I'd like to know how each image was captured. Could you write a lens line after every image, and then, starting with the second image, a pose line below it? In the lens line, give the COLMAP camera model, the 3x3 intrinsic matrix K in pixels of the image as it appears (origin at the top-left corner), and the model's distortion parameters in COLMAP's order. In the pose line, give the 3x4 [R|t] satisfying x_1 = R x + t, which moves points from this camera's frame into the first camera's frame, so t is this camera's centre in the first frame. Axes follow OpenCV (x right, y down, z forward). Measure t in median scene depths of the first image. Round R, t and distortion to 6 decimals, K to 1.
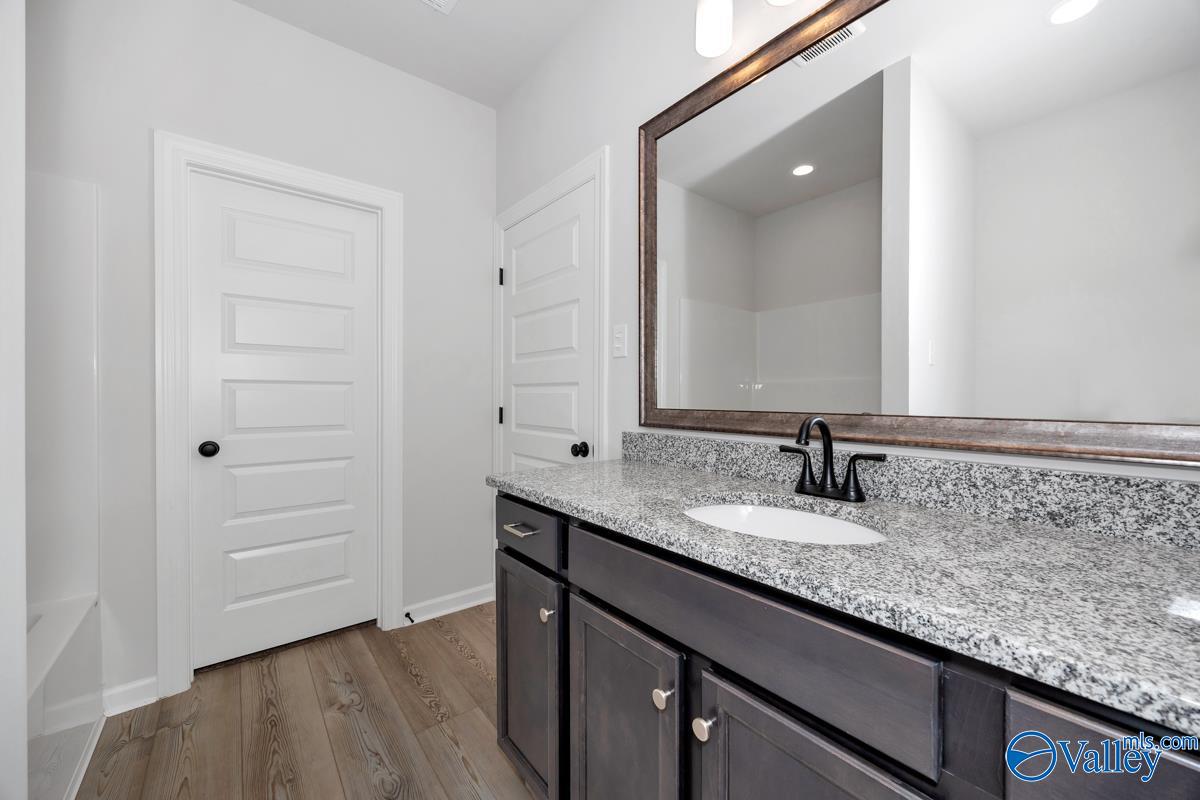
lens RADIAL K [[494.8, 0, 605.8], [0, 494.8, 398.2], [0, 0, 1]] dist [0.001274, 0.000185]
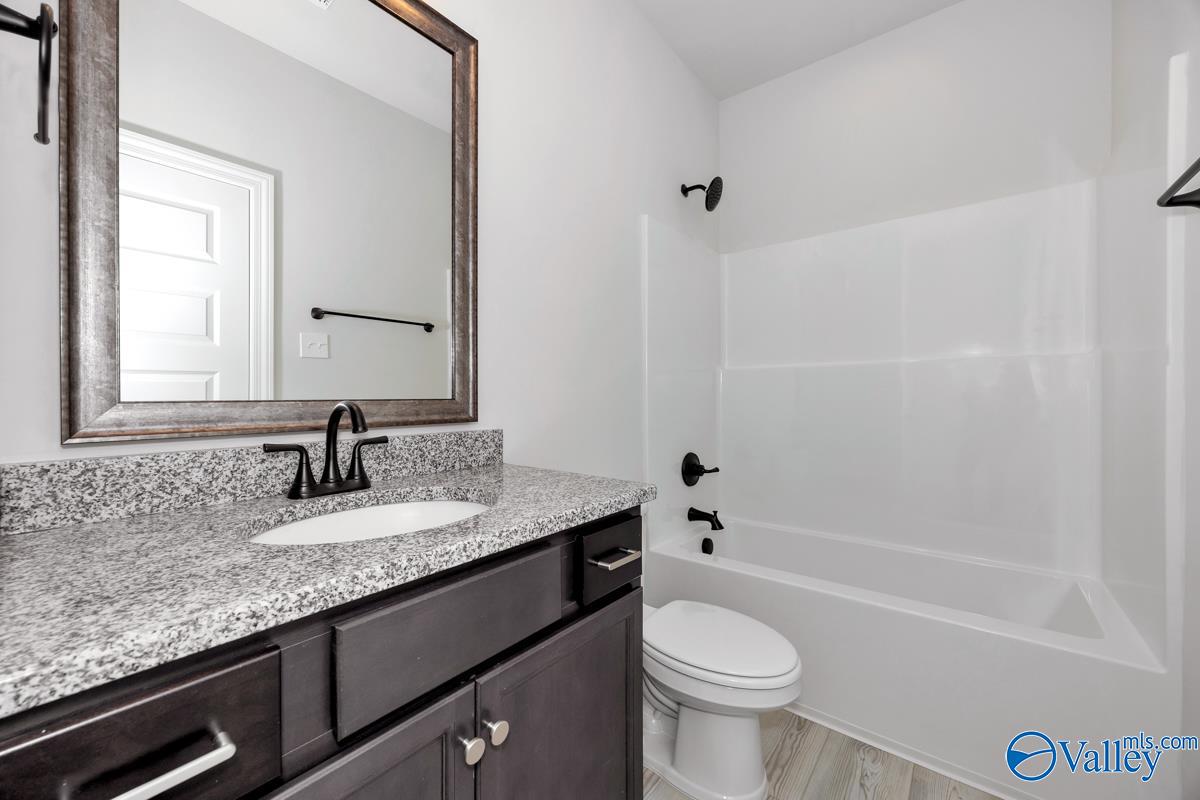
lens RADIAL K [[463.6, 0, 596.0], [0, 463.6, 398.4], [0, 0, 1]] dist [-0.002674, -0.000211]
pose [[-0.235082, -0.015226, 0.971856, -0.468026], [0.008948, 0.999801, 0.017828, 0.013422], [-0.971934, 0.012887, -0.234899, 0.679353]]
